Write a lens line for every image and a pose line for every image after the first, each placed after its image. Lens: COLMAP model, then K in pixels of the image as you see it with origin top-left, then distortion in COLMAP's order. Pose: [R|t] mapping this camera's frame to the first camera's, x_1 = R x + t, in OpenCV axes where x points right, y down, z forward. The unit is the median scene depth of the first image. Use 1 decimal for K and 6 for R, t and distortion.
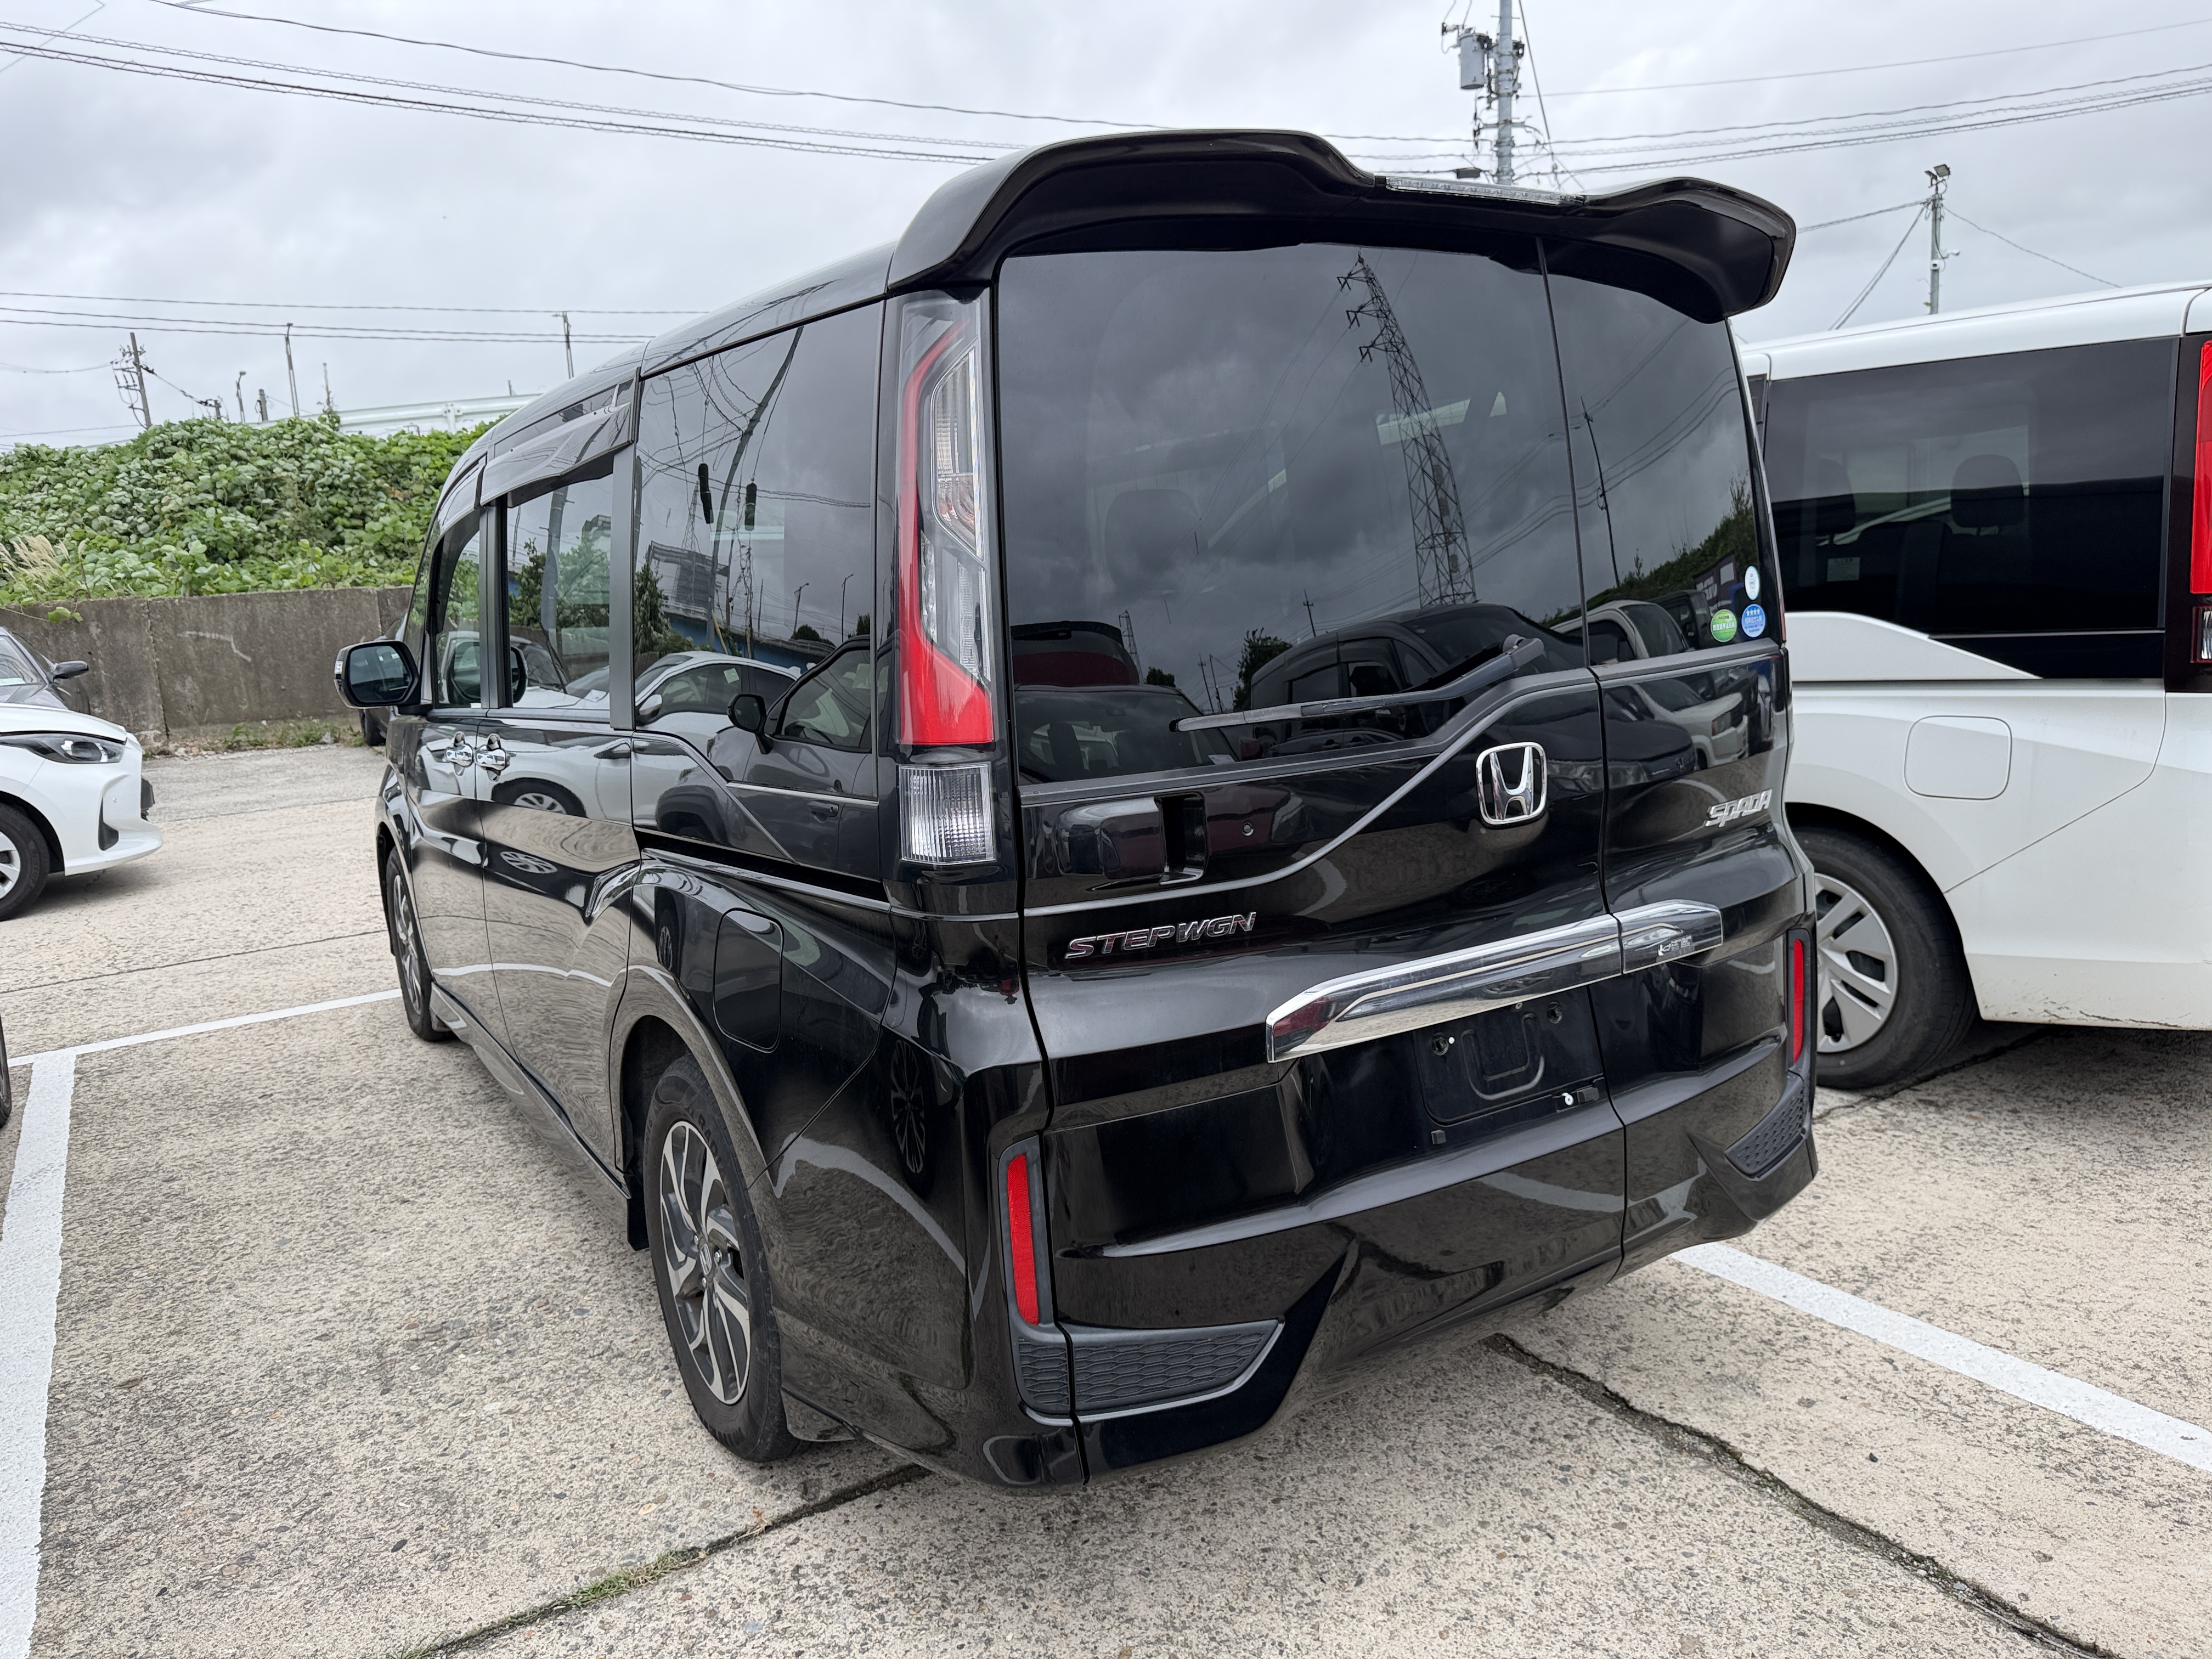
lens RADIAL K [[1615.4, 0, 1133.6], [0, 1615.4, 821.2], [0, 0, 1]] dist [-0.006252, -0.011977]
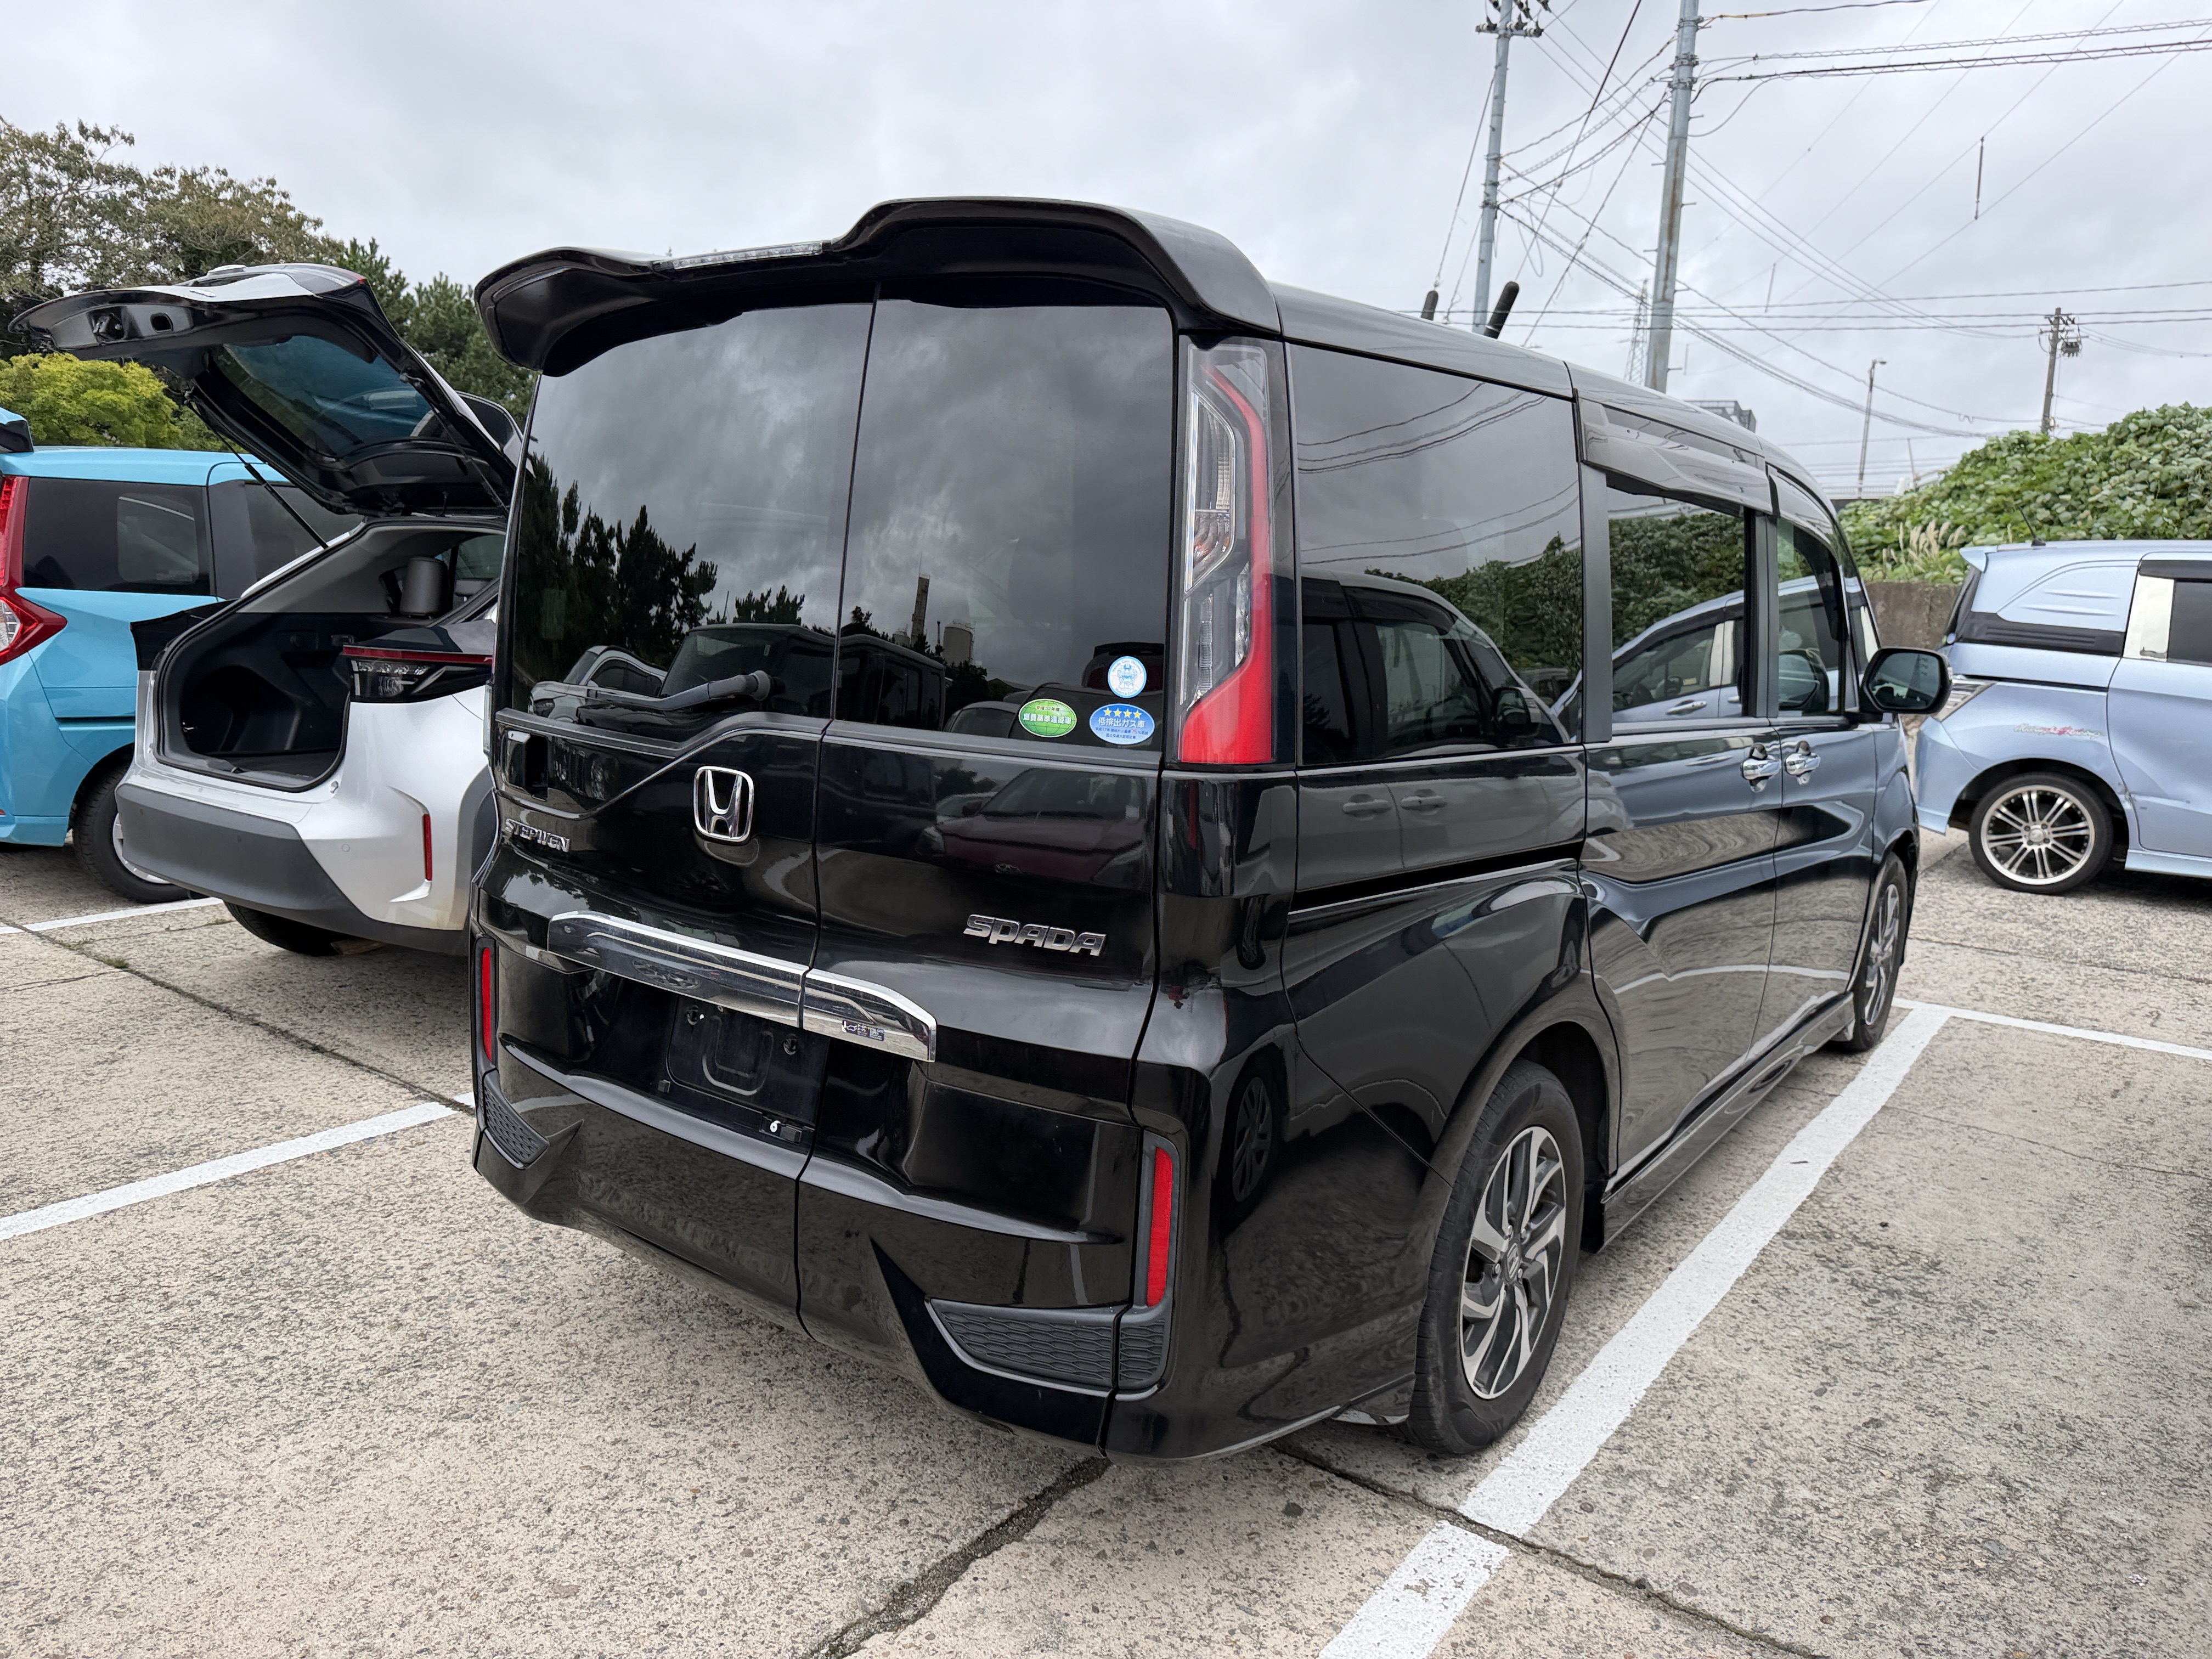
lens RADIAL K [[1648.4, 0, 1106.9], [0, 1648.4, 802.2], [0, 0, 1]] dist [-0.008087, -0.005117]
pose [[0.326354, 0.206187, -0.922486, 1.157425], [-0.209813, 0.967376, 0.141994, -0.203931], [0.921668, 0.147209, 0.358968, 0.715519]]
